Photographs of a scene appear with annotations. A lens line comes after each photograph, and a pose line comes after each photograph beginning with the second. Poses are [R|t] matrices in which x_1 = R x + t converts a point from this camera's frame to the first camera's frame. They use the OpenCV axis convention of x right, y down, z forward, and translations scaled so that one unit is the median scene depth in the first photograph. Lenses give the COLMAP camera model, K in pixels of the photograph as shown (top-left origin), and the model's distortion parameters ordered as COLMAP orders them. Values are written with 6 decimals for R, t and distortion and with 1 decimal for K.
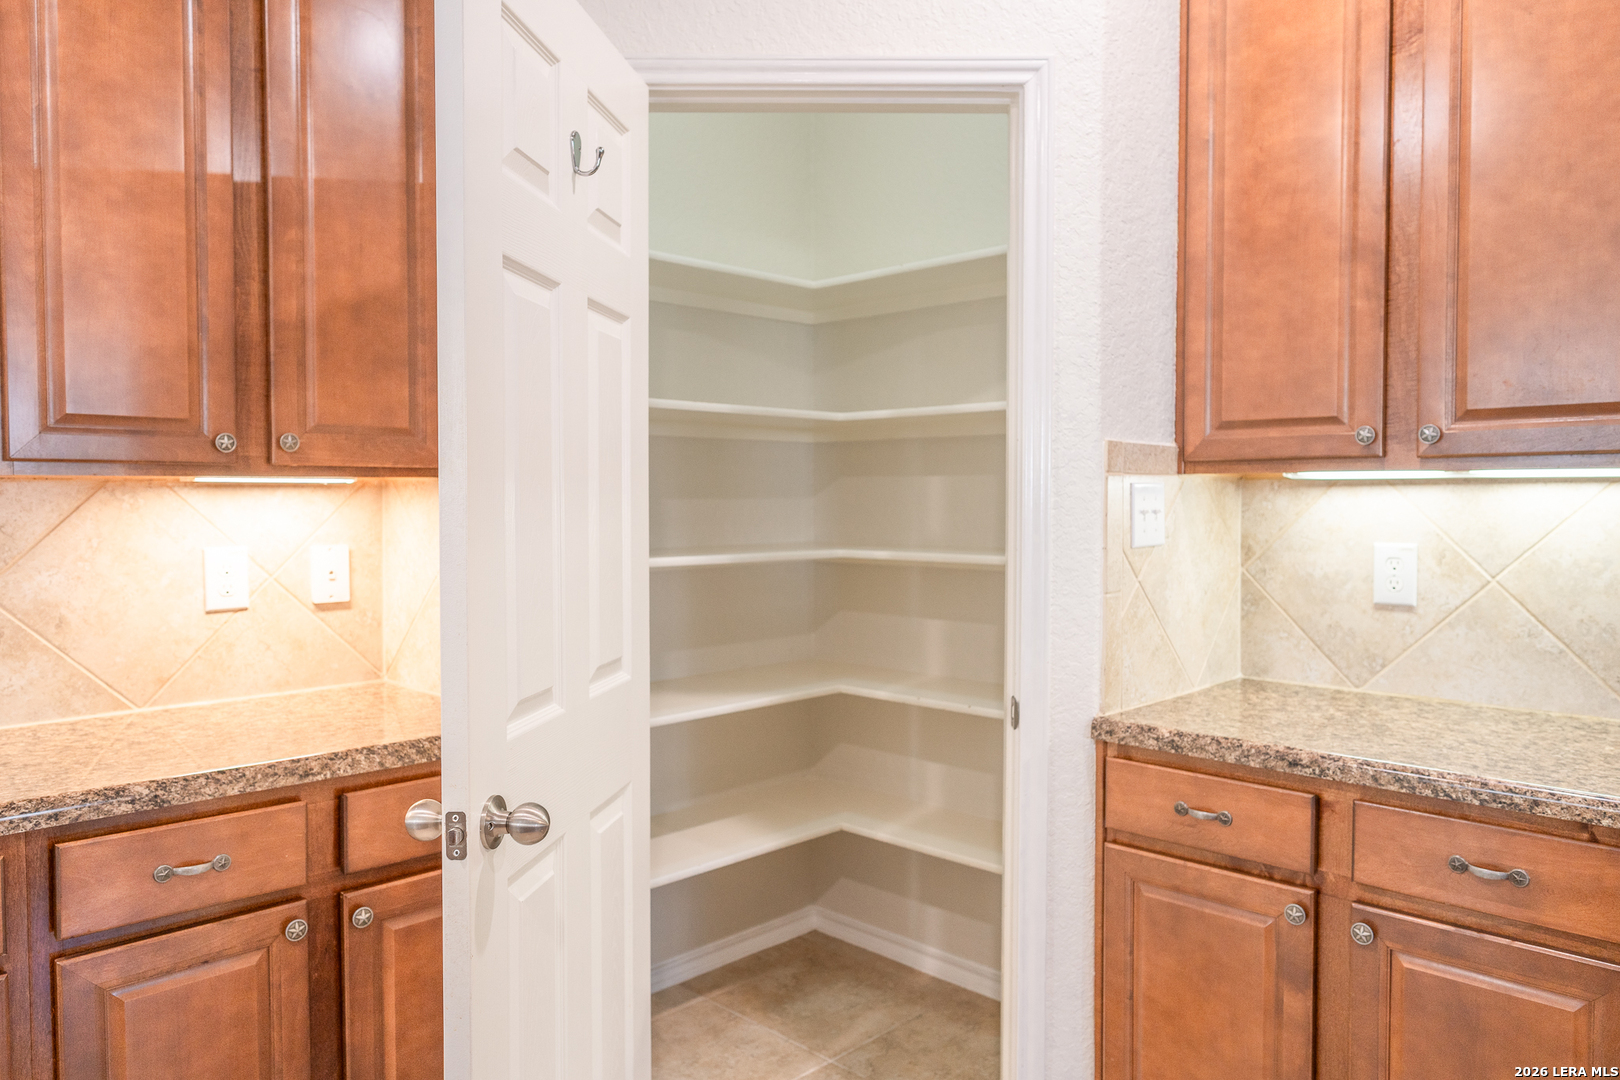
lens RADIAL K [[1106.3, 0, 810.0], [0, 1106.3, 540.0], [0, 0, 1]] dist [0.000861, 0.000371]
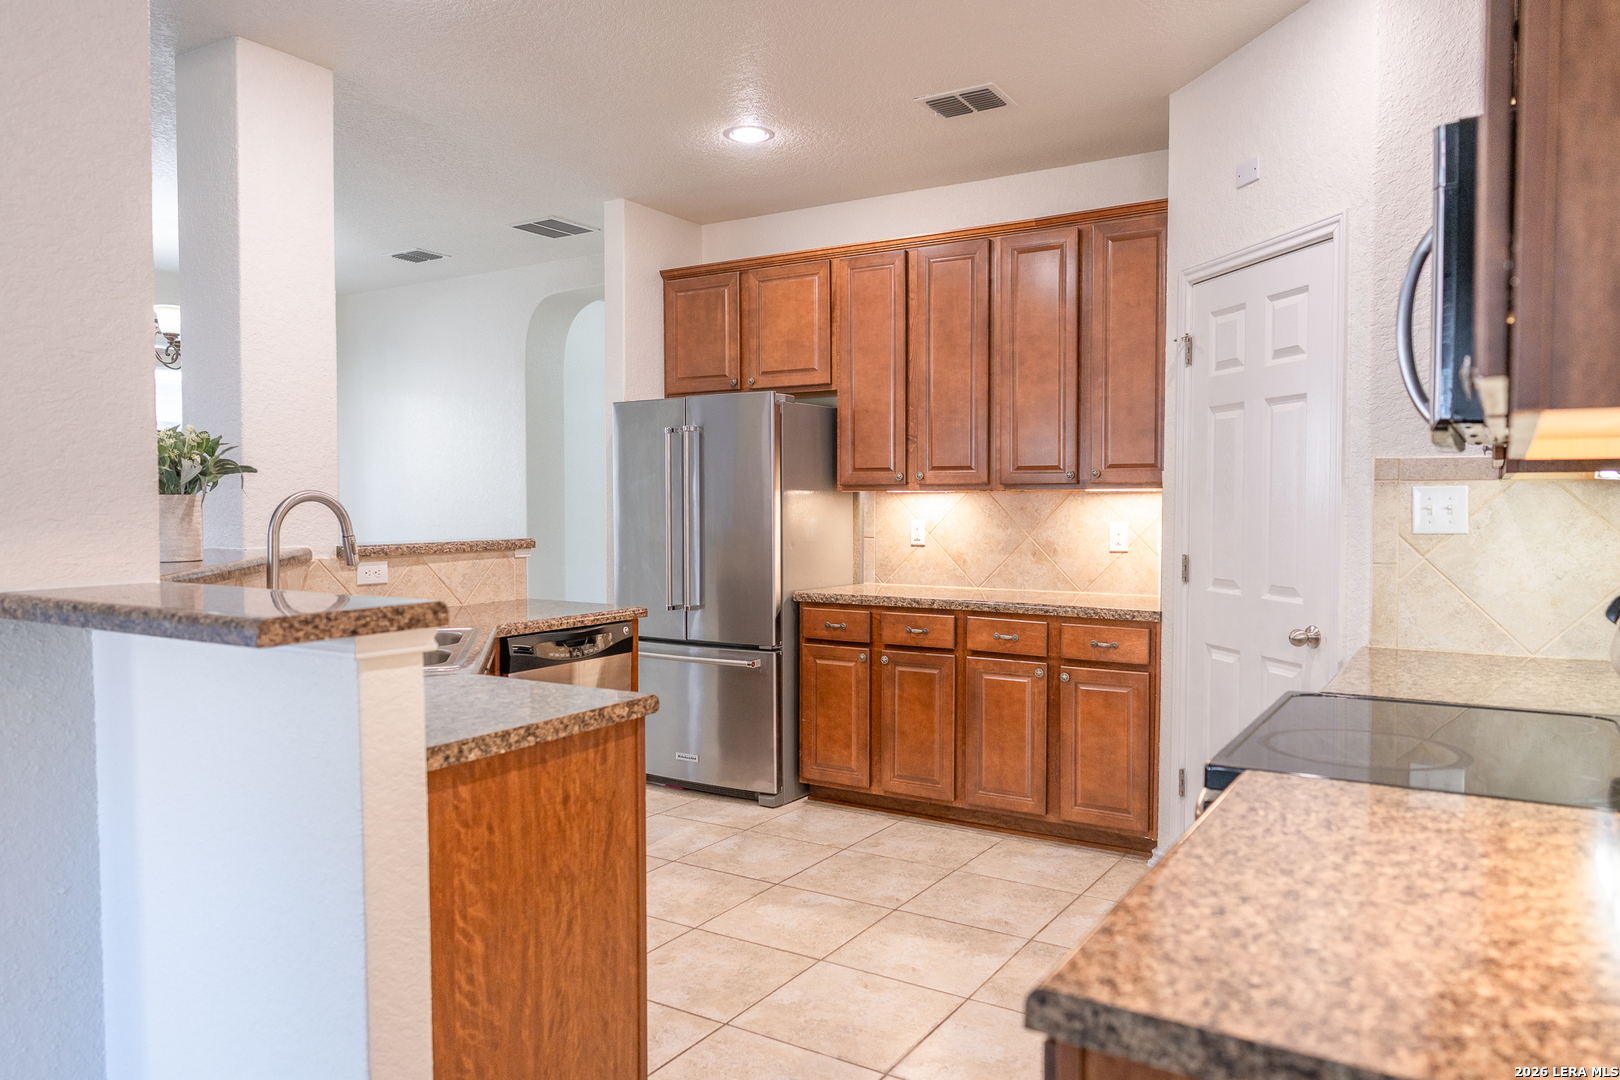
lens RADIAL K [[1106.3, 0, 810.0], [0, 1106.3, 540.0], [0, 0, 1]] dist [0.000861, 0.000371]
pose [[0.220846, 0.035967, -0.974645, 1.565525], [-0.038598, 0.998859, 0.028114, 0.004766], [0.974545, 0.031410, 0.221983, -0.049257]]
